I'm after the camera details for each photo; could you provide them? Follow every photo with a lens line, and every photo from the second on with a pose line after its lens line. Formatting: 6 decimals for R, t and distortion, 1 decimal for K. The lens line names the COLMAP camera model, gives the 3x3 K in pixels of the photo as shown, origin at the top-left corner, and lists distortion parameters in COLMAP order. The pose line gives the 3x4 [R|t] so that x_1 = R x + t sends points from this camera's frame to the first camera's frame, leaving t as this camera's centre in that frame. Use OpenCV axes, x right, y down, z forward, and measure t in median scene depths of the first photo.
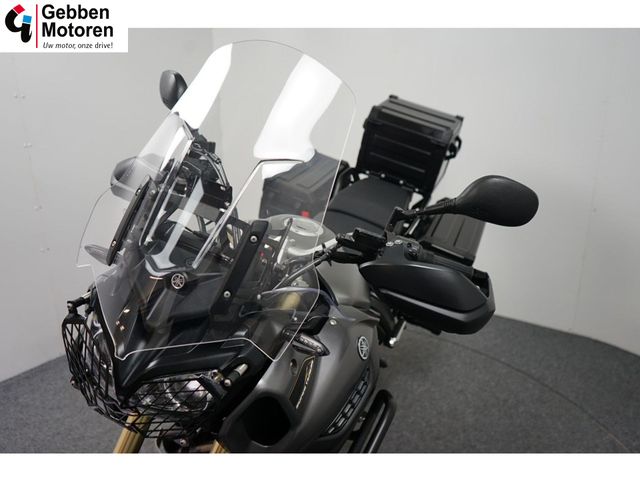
lens RADIAL K [[508.7, 0, 321.5], [0, 508.7, 239.7], [0, 0, 1]] dist [0.006193, -0.001181]
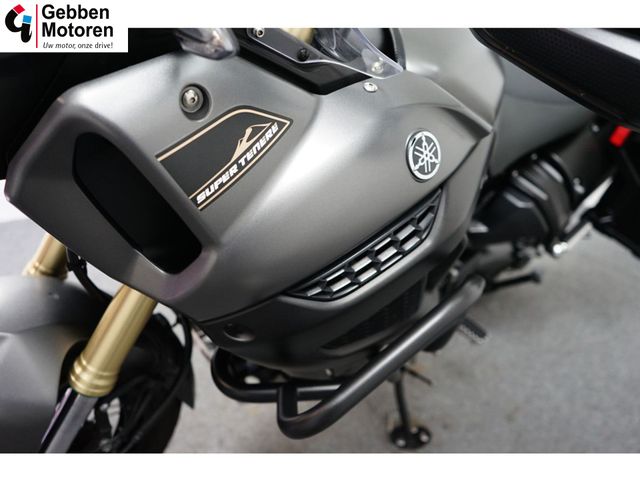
lens RADIAL K [[508.7, 0, 319.8], [0, 508.7, 239.8], [0, 0, 1]] dist [0.006193, -0.001181]
pose [[0.896138, 0.244262, -0.370504, 0.189831], [-0.180366, 0.963295, 0.198822, 0.210662], [0.405469, -0.111346, 0.907302, 0.517364]]
